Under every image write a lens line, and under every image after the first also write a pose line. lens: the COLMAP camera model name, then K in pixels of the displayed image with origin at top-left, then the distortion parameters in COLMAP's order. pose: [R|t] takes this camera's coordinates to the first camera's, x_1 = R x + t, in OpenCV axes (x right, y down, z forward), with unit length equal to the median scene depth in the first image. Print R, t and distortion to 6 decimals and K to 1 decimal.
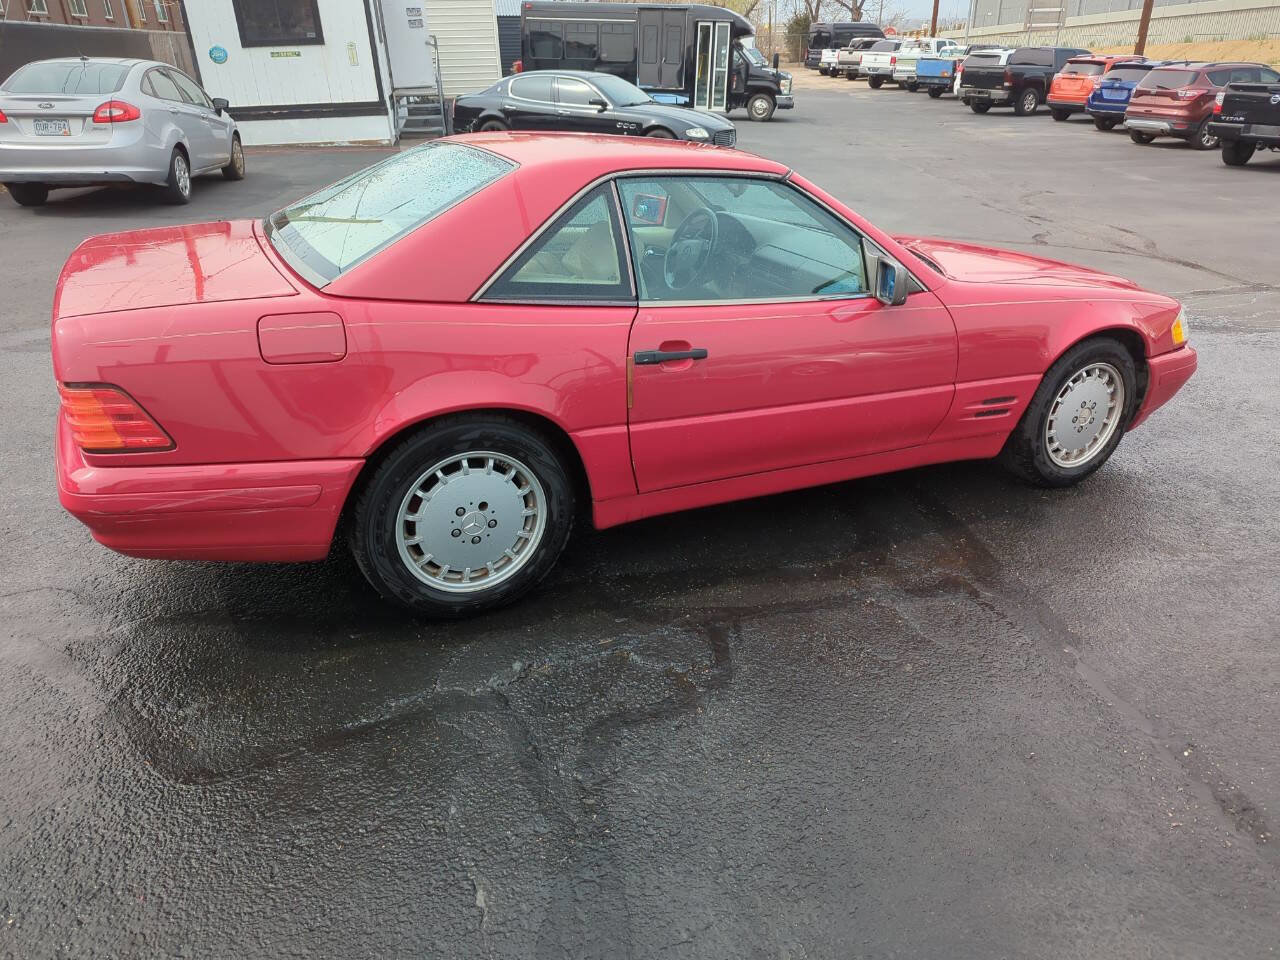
lens RADIAL K [[903.1, 0, 655.8], [0, 903.1, 475.9], [0, 0, 1]] dist [0.062060, -0.056229]
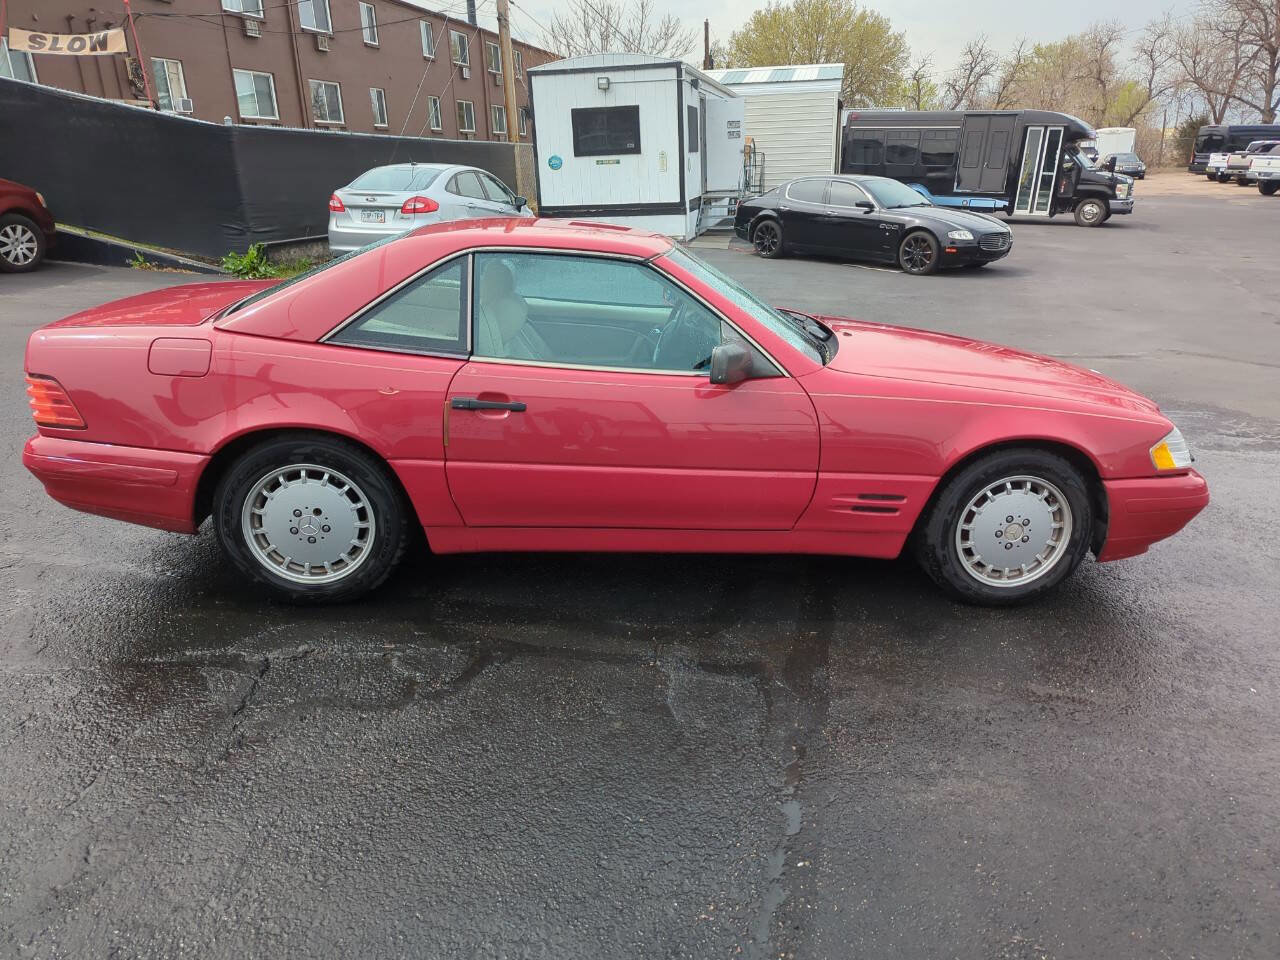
lens RADIAL K [[899.7, 0, 651.2], [0, 899.7, 478.8], [0, 0, 1]] dist [0.062152, -0.048426]
pose [[0.925762, 0.124789, -0.356921, 0.188123], [-0.158643, 0.985055, -0.067079, 0.000215], [0.343216, 0.118723, 0.931723, 0.009240]]
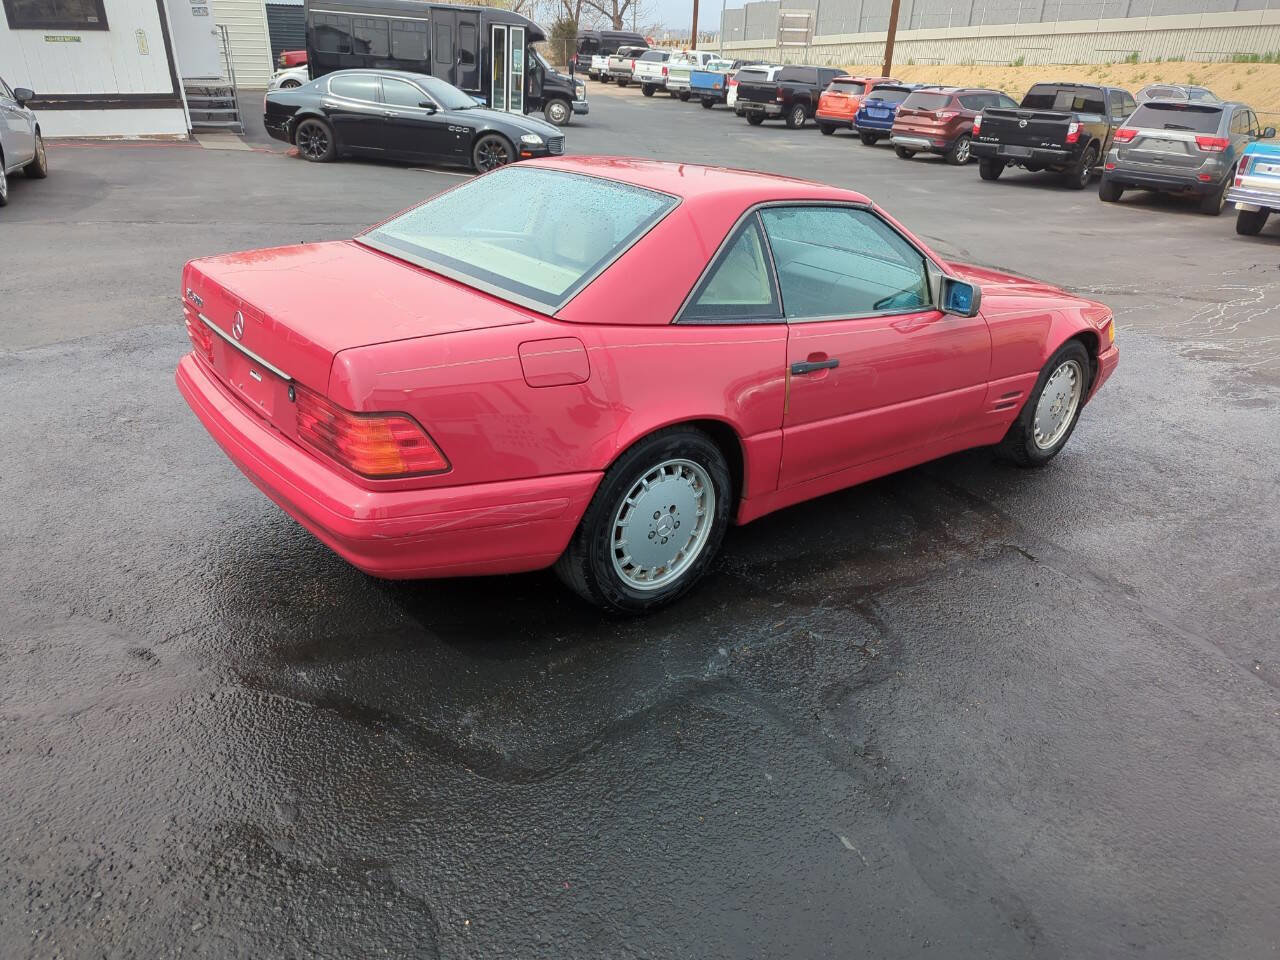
lens RADIAL K [[904.9, 0, 629.1], [0, 904.9, 464.1], [0, 0, 1]] dist [0.059627, -0.052291]
pose [[0.974552, -0.051045, 0.218271, -0.140639], [0.053475, 0.998555, -0.005238, -0.005316], [-0.217688, 0.016777, 0.975874, -0.016082]]
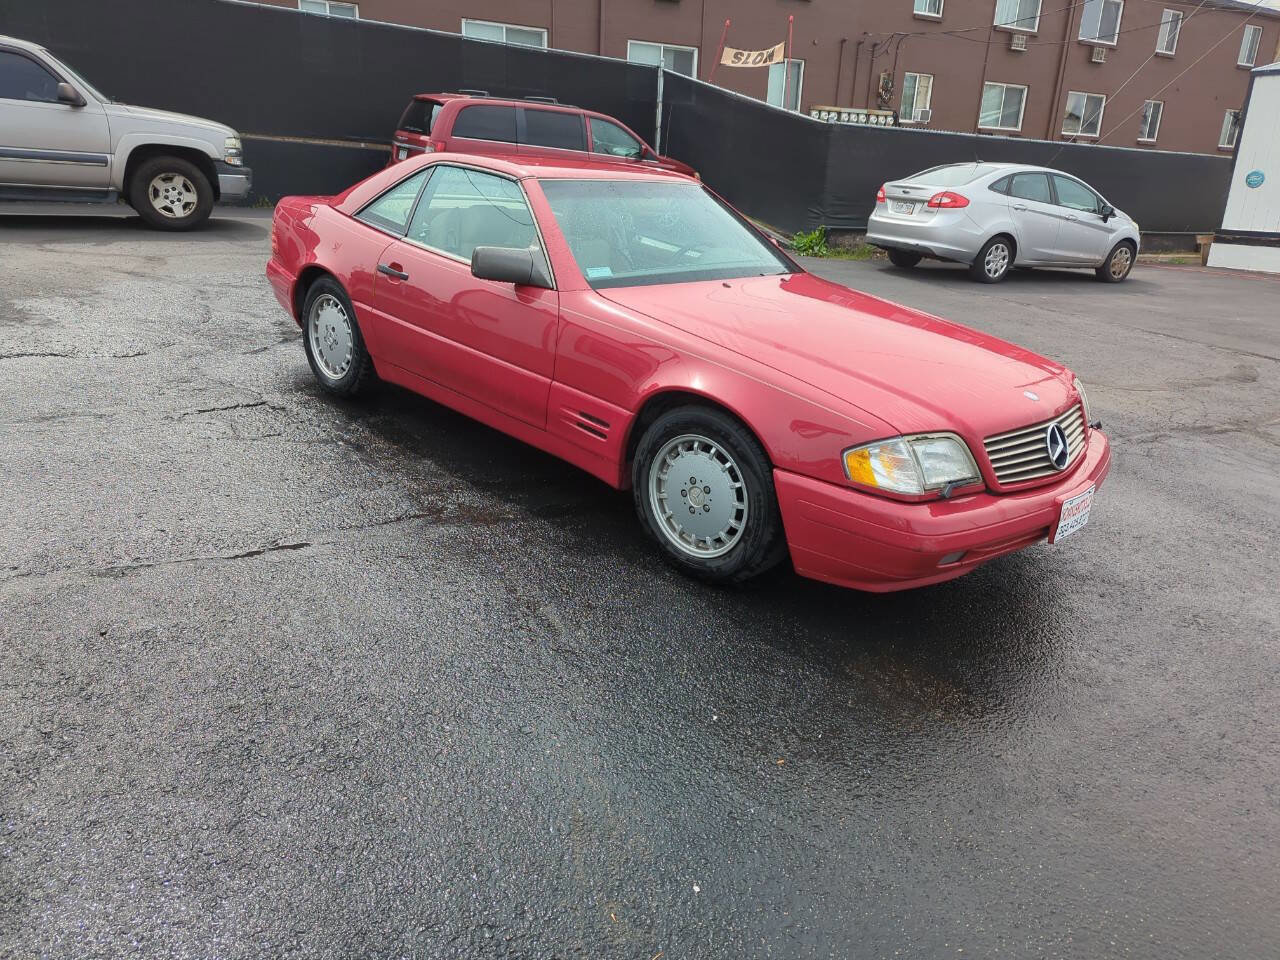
lens RADIAL K [[901.0, 0, 640.2], [0, 901.0, 469.6], [0, 0, 1]] dist [0.062606, -0.051450]
pose [[0.330382, 0.328284, -0.884916, 0.499446], [-0.450022, 0.878921, 0.158045, -0.082801], [0.829655, 0.346017, 0.438115, 0.239257]]
